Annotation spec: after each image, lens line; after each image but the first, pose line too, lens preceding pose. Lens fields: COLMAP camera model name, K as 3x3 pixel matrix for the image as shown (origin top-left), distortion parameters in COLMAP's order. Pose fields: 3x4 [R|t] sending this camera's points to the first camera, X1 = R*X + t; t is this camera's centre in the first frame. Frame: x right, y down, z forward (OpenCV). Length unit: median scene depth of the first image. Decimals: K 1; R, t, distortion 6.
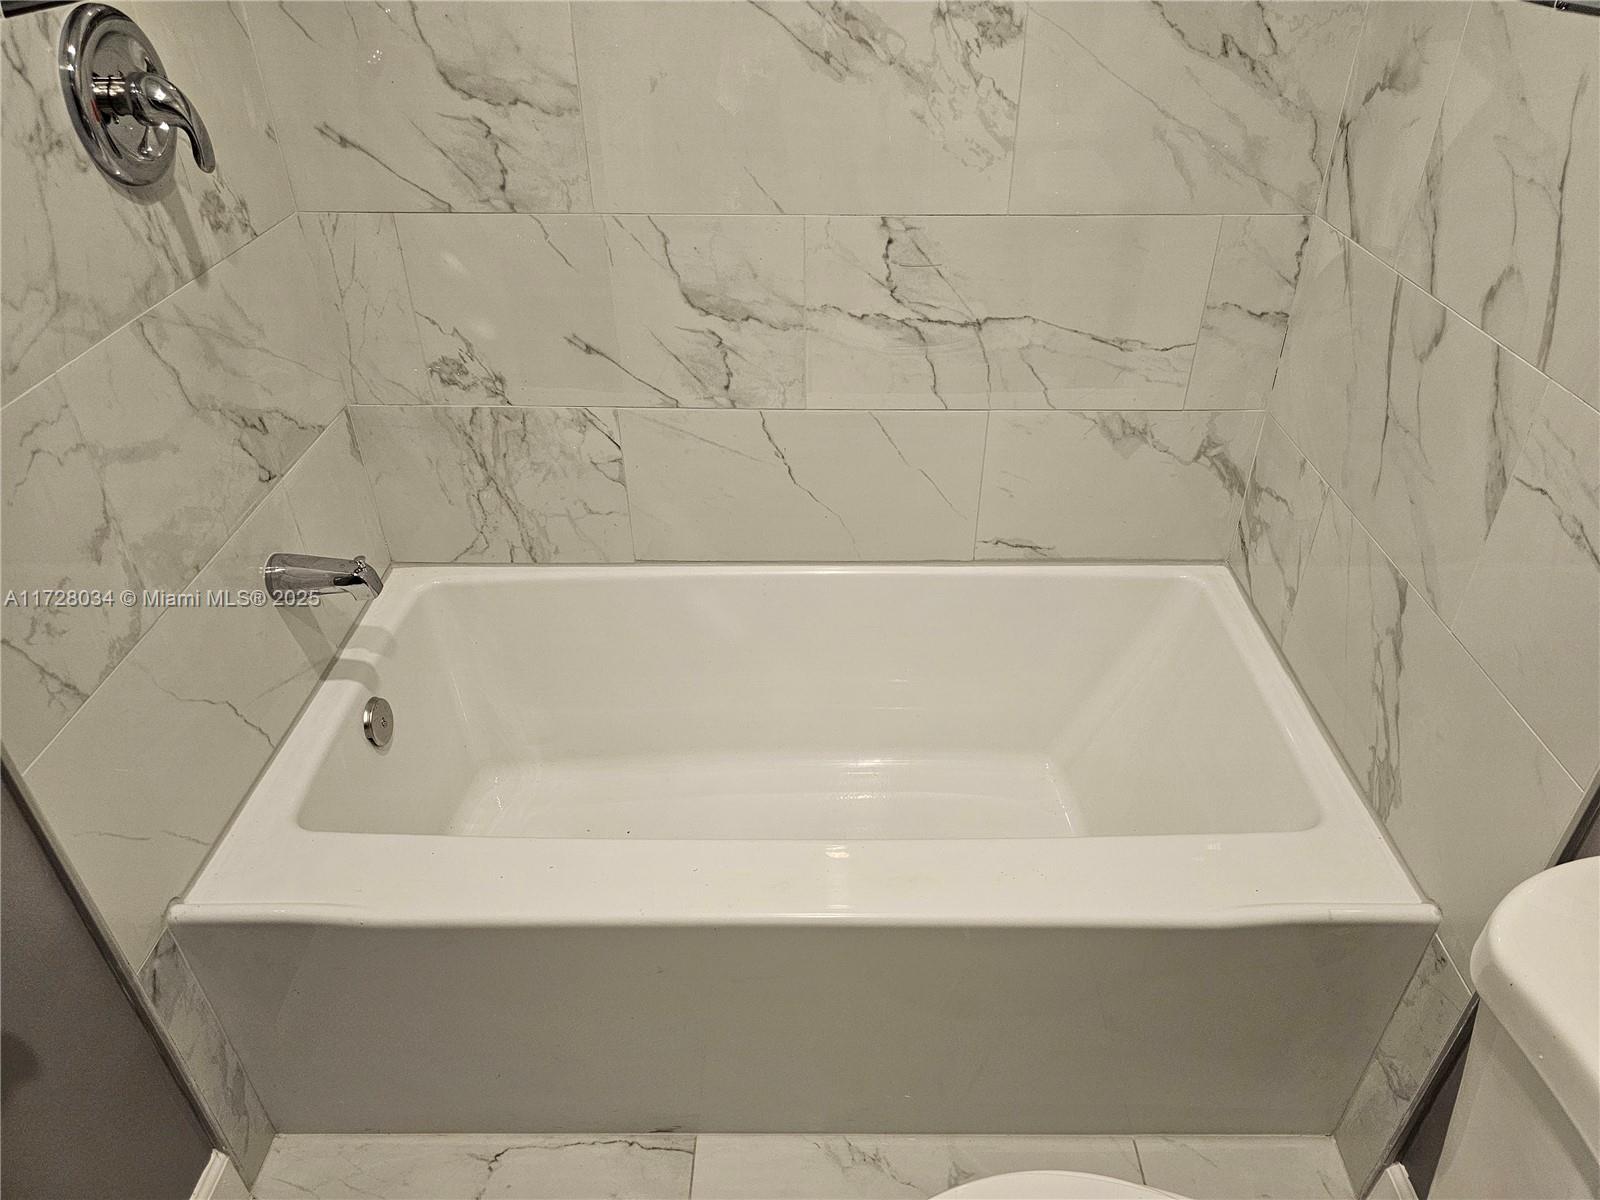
lens RADIAL K [[1081.3, 0, 809.9], [0, 1081.3, 596.4], [0, 0, 1]] dist [0.061825, -0.071164]
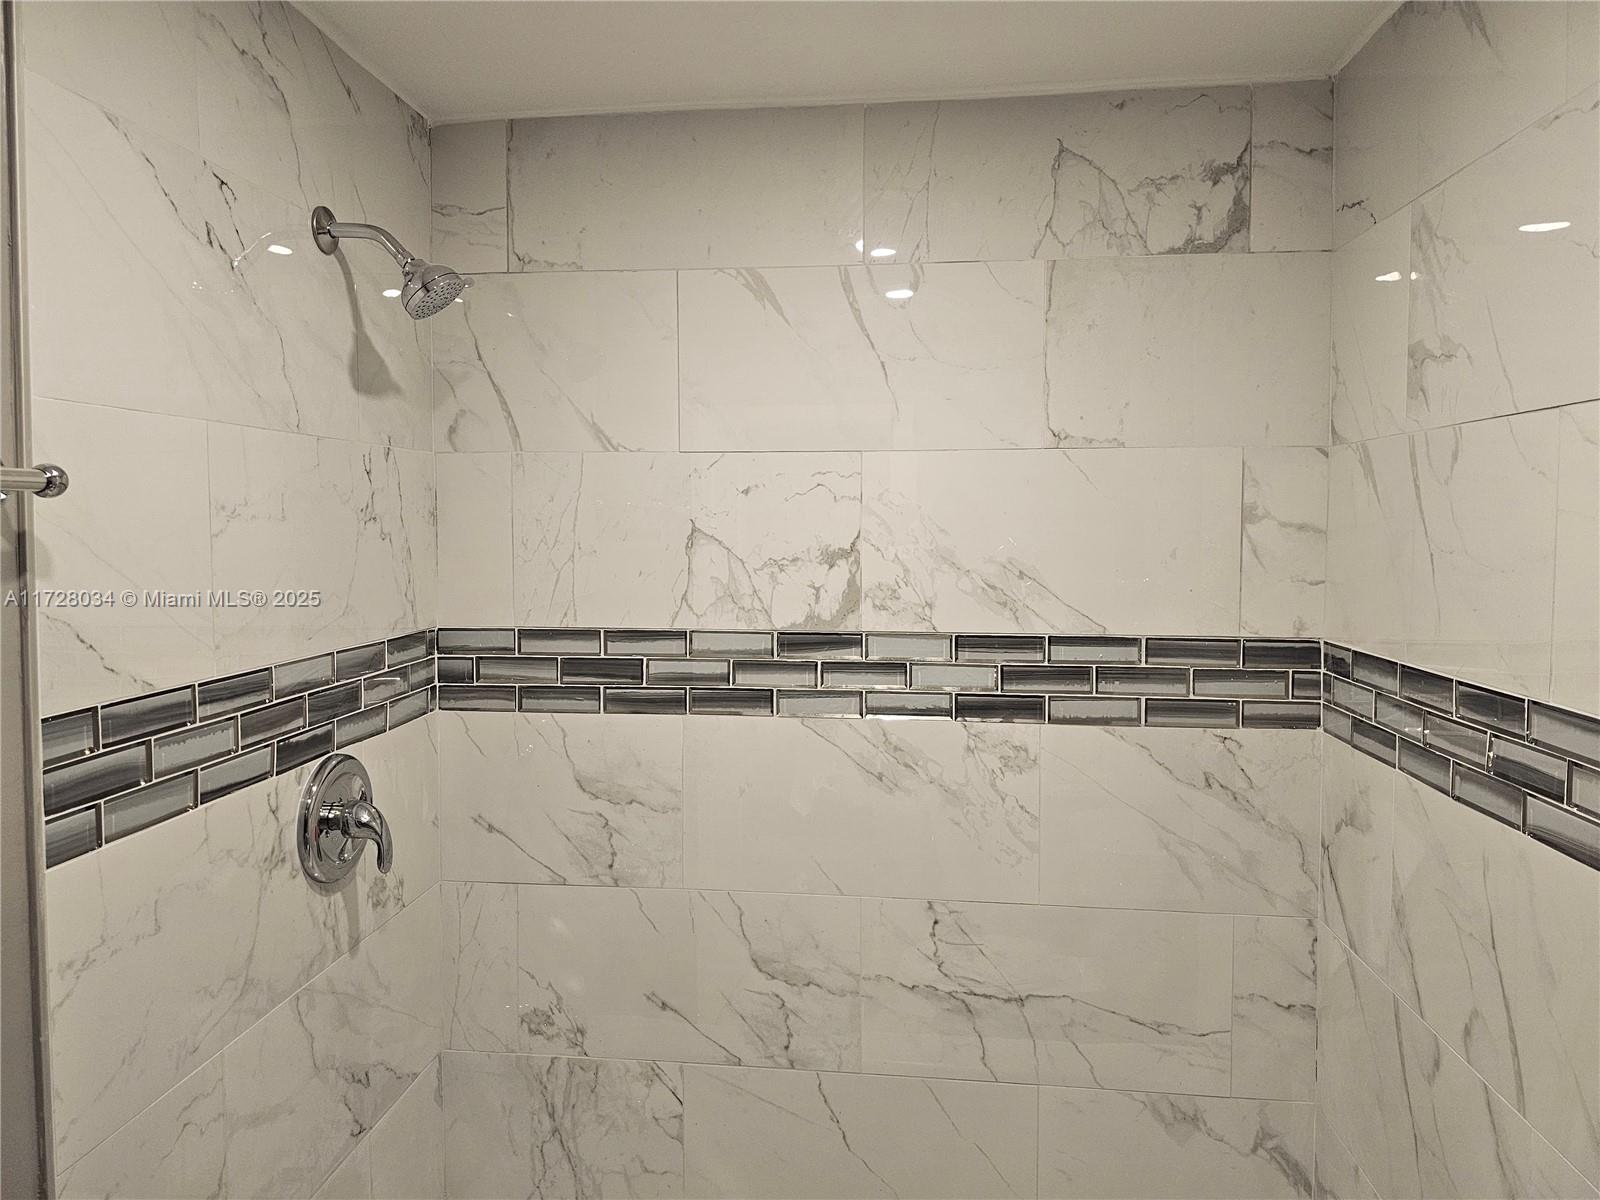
lens RADIAL K [[1079.9, 0, 800.4], [0, 1079.9, 583.4], [0, 0, 1]] dist [0.058739, -0.057514]
pose [[0.995798, 0.010633, -0.090955, 0.031143], [-0.055561, 0.859684, -0.507795, -0.044288], [0.072794, 0.510715, 0.856663, -0.161703]]
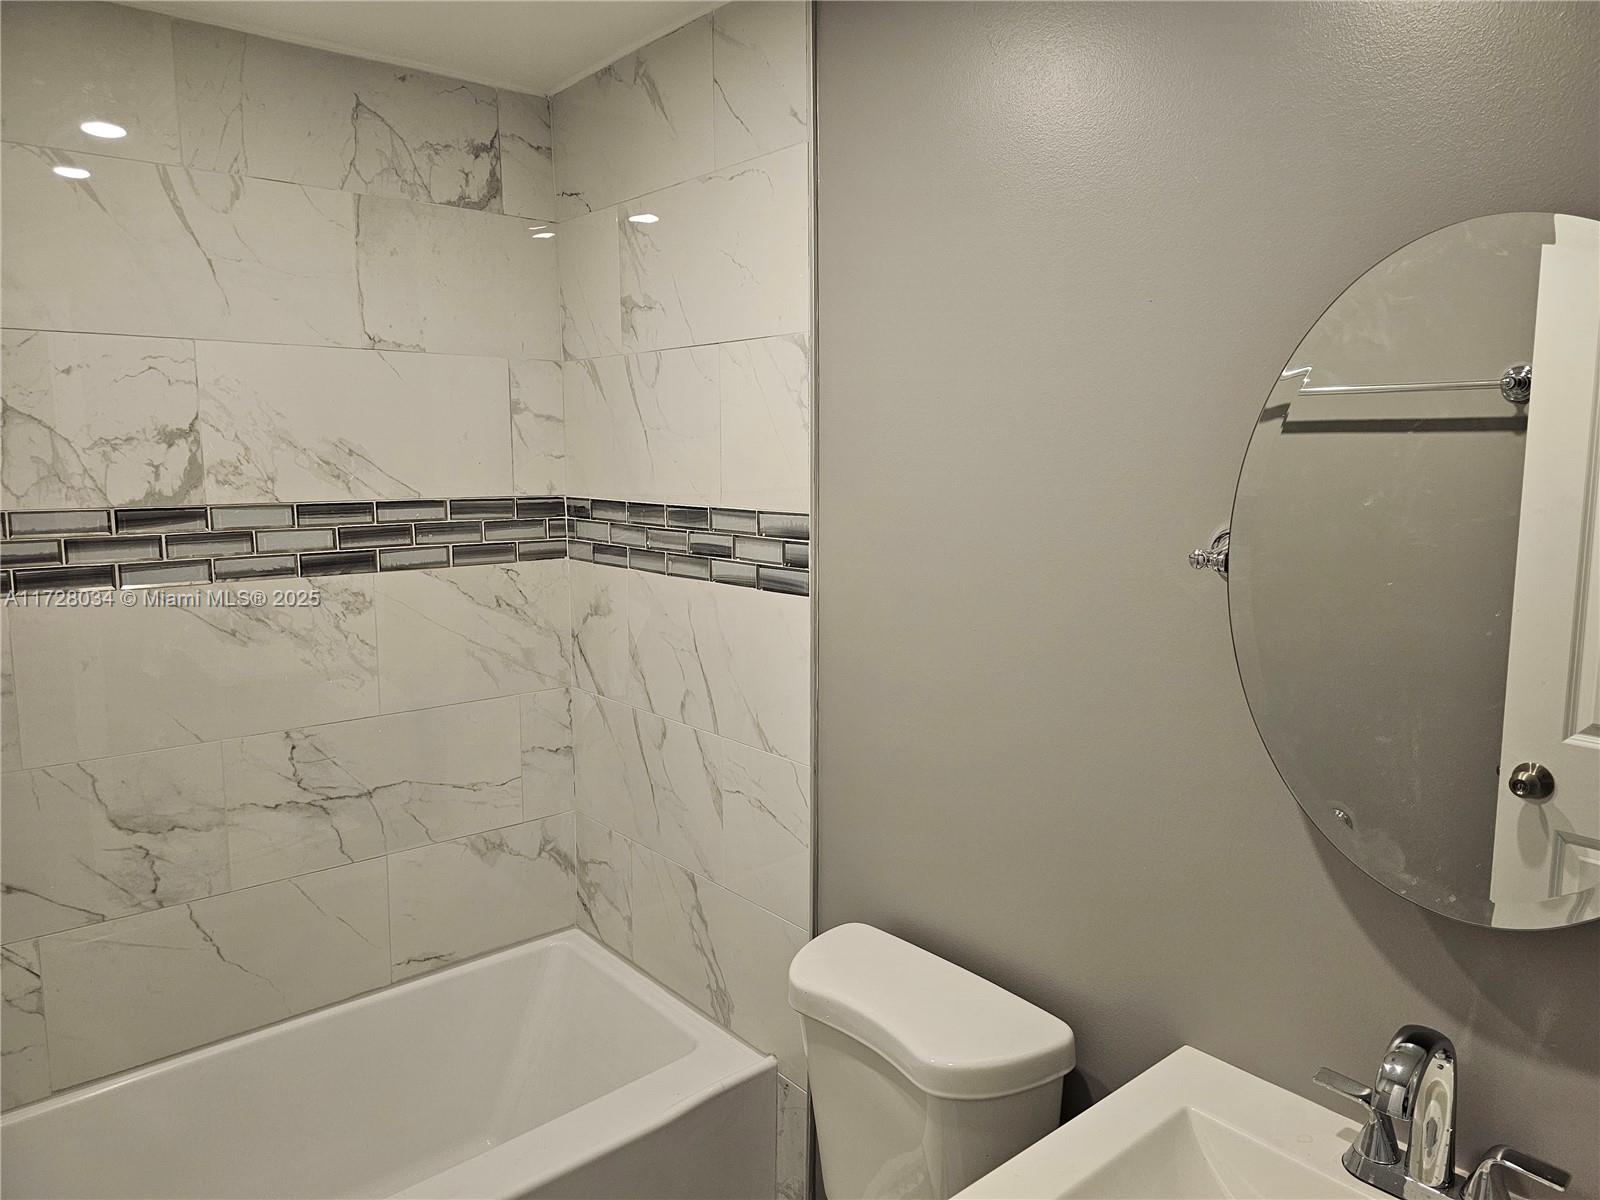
lens RADIAL K [[1072.8, 0, 797.8], [0, 1072.8, 581.8], [0, 0, 1]] dist [0.067572, -0.060150]
pose [[0.762624, -0.076434, 0.642310, -0.292540], [0.357661, 0.877215, -0.320269, 0.146344], [-0.538964, 0.473974, 0.696323, -0.367404]]
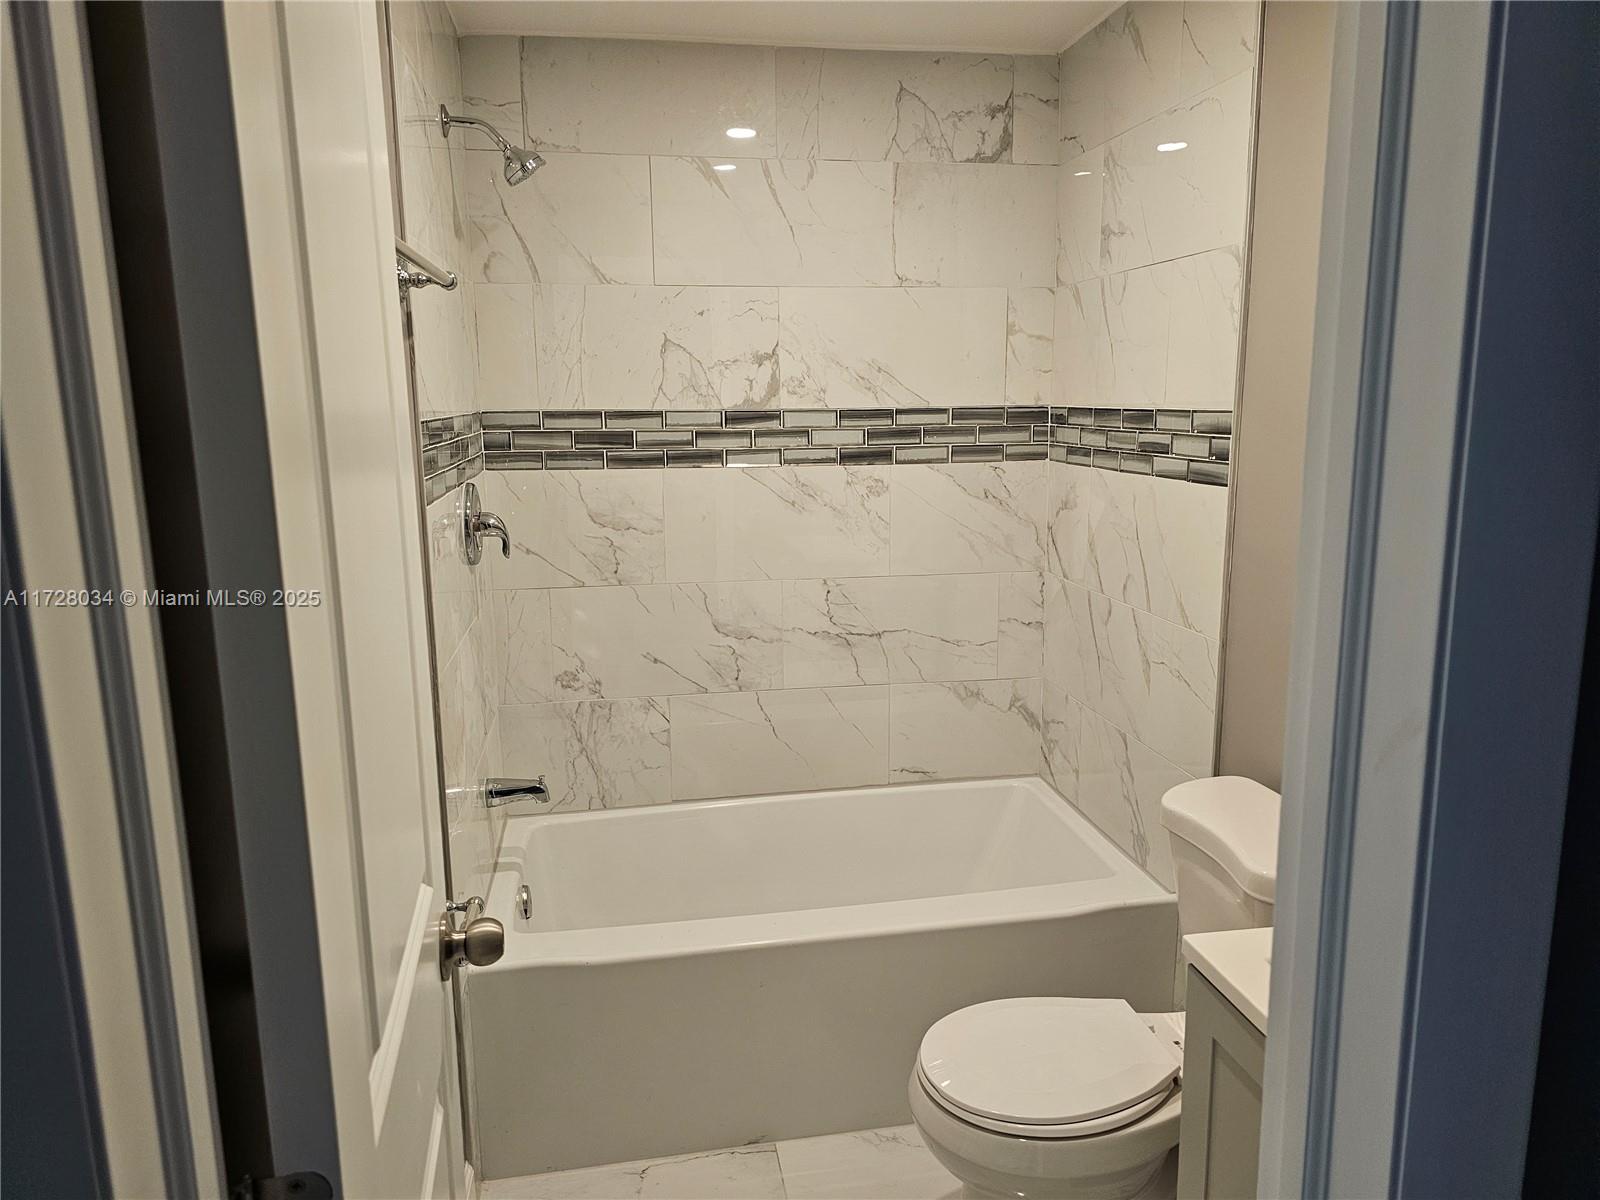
lens RADIAL K [[1049.4, 0, 807.1], [0, 1049.4, 574.7], [0, 0, 1]] dist [0.123684, -0.188793]
pose [[0.984100, -0.034179, 0.174293, -0.261023], [0.102031, 0.912024, -0.397242, 0.334843], [-0.145382, 0.408709, 0.901011, -0.579894]]
